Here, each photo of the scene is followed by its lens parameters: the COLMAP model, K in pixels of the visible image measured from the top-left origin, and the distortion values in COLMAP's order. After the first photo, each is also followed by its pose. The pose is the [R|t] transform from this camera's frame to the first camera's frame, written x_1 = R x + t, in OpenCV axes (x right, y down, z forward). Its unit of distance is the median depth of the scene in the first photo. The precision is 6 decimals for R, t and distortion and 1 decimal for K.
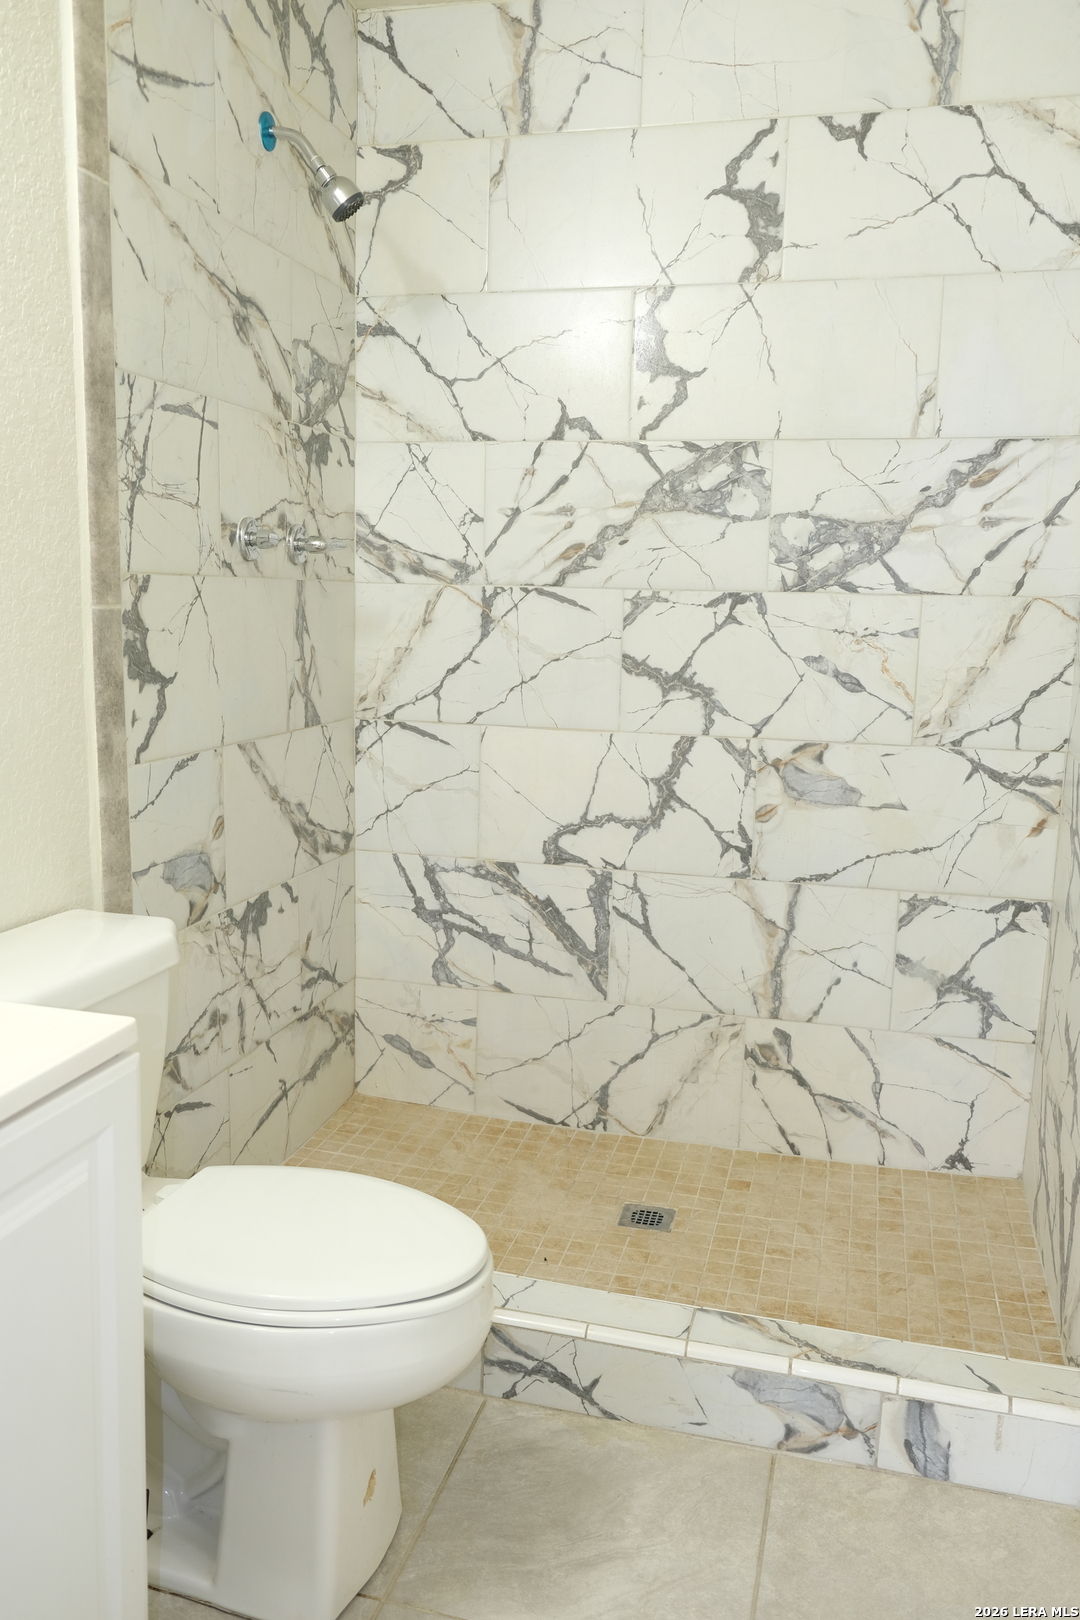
lens RADIAL K [[1281.2, 0, 546.4], [0, 1281.2, 821.3], [0, 0, 1]] dist [-0.024426, 0.048485]
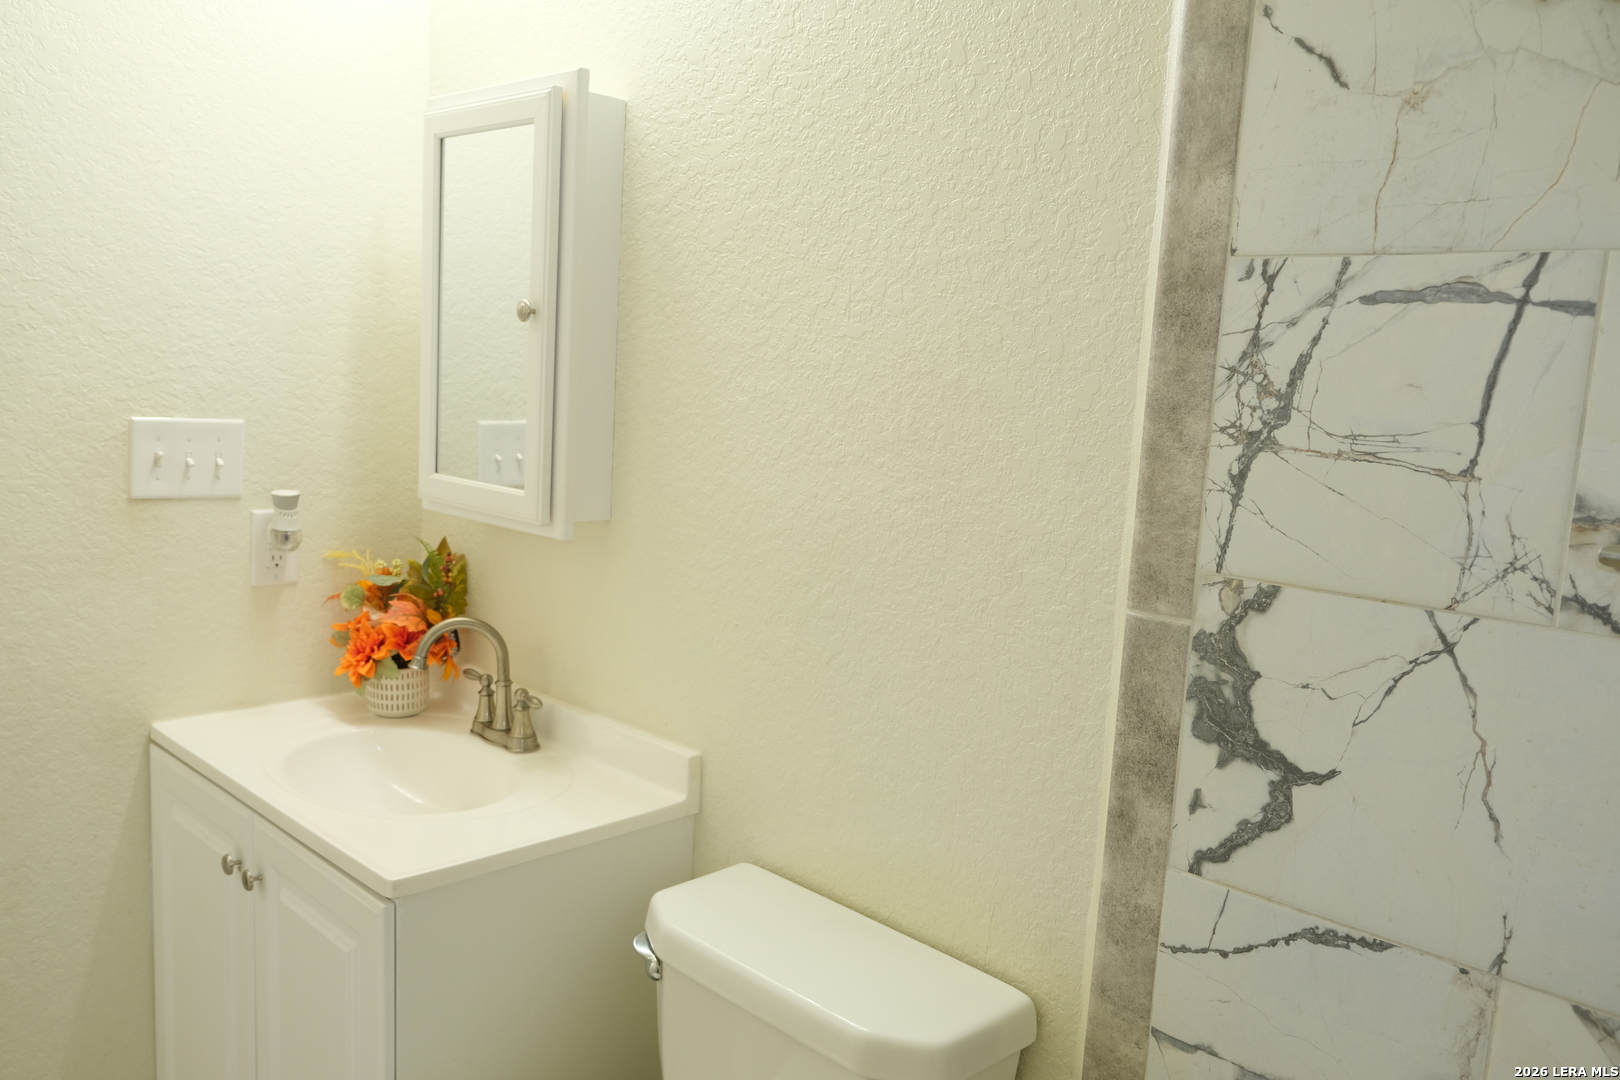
lens RADIAL K [[1281.2, 0, 803.5], [0, 1281.2, 542.7], [0, 0, 1]] dist [-0.024426, 0.048485]
pose [[-0.485061, 0.063046, -0.872205, 0.308708], [-0.221276, 0.956090, 0.192169, -0.281038], [0.846022, 0.286212, -0.449811, 1.092764]]
